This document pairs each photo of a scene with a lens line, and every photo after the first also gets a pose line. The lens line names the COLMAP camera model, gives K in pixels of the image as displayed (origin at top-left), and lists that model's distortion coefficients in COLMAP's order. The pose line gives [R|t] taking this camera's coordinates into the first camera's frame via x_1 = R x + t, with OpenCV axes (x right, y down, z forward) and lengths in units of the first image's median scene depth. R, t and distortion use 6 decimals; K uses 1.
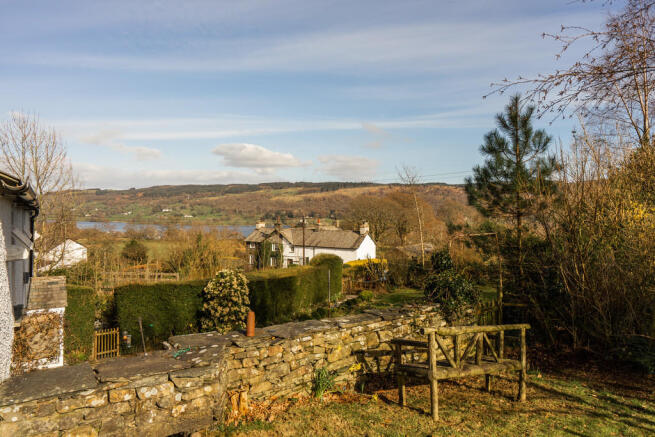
lens RADIAL K [[428.3, 0, 327.5], [0, 428.3, 218.5], [0, 0, 1]] dist [-0.002465, 0.000364]
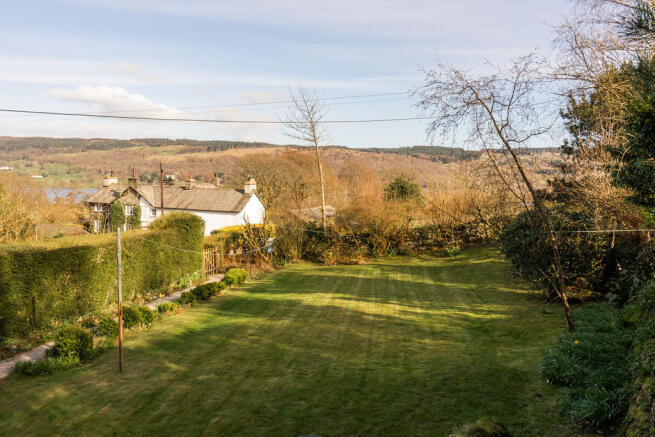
lens RADIAL K [[476.1, 0, 327.5], [0, 476.1, 218.5], [0, 0, 1]] dist [0.002406, 0.002972]
pose [[0.973353, 0.002088, 0.229302, 0.024651], [-0.018669, 0.997361, 0.070165, 0.018320], [-0.228550, -0.072576, 0.970823, 0.123071]]
